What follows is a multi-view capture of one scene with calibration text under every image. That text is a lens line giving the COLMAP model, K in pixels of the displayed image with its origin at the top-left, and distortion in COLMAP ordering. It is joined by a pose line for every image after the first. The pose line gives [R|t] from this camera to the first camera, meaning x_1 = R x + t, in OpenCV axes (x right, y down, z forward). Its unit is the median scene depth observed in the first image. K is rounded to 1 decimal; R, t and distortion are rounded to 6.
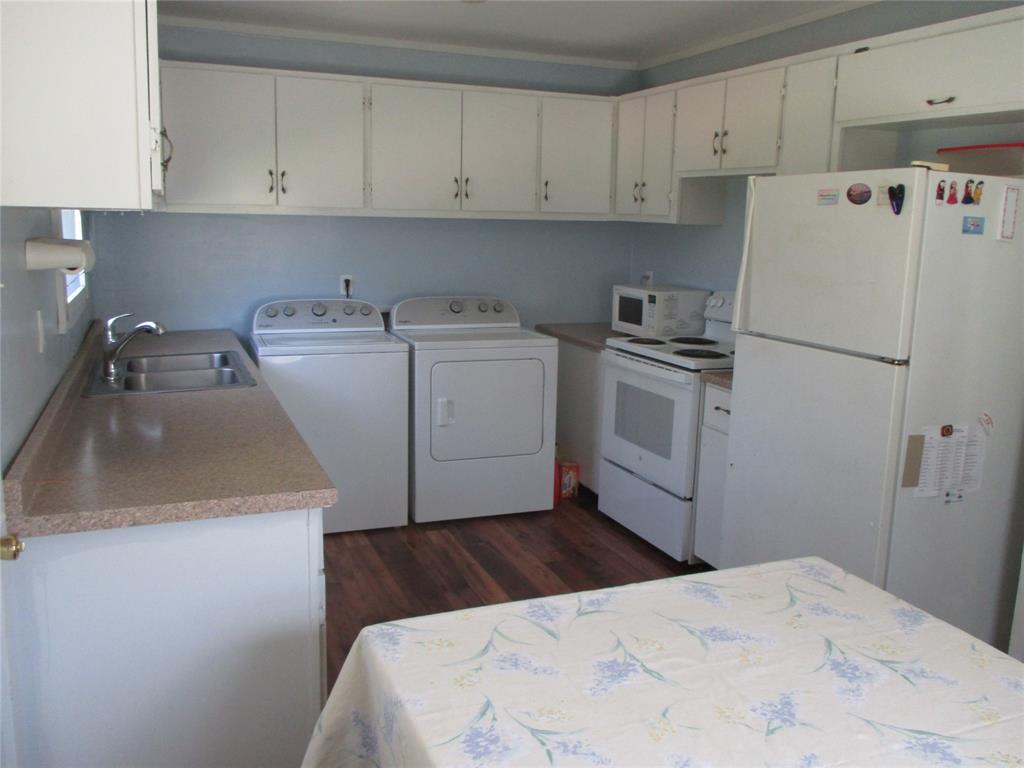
lens RADIAL K [[862.4, 0, 513.5], [0, 862.4, 386.7], [0, 0, 1]] dist [-0.038076, 0.043544]
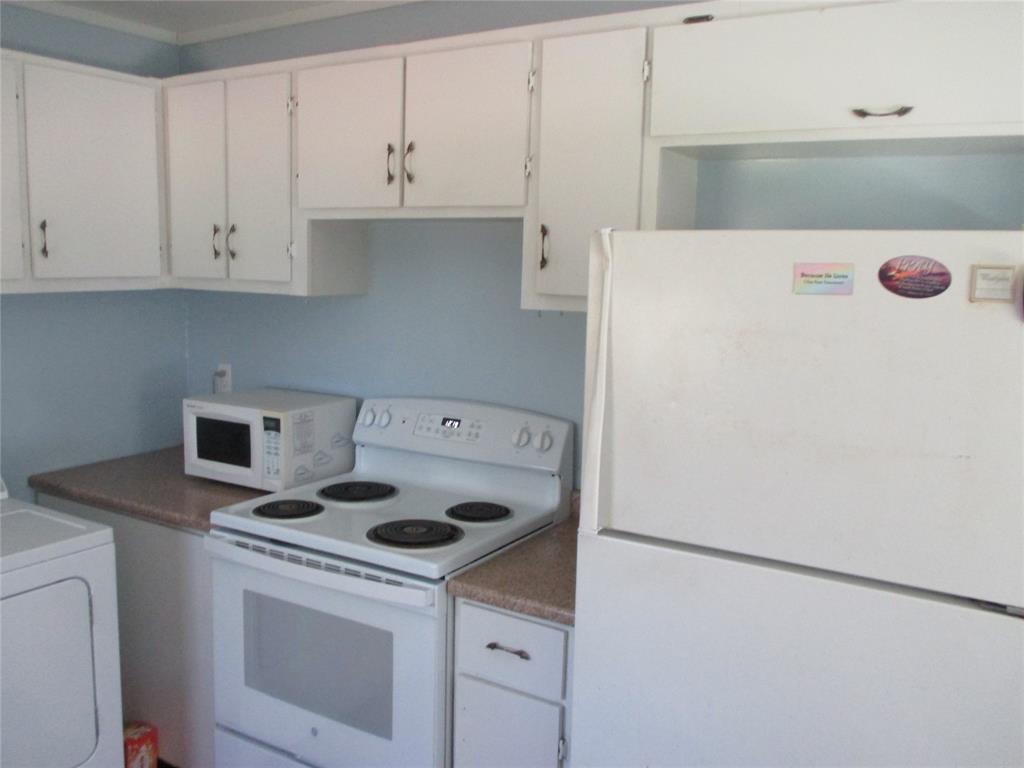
lens RADIAL K [[862.4, 0, 497.9], [0, 862.4, 360.0], [0, 0, 1]] dist [-0.038076, 0.043544]
pose [[0.810031, -0.080098, 0.580891, -0.049888], [0.115100, 0.993074, -0.023569, -0.114110], [-0.574980, 0.085953, 0.813640, 0.436977]]
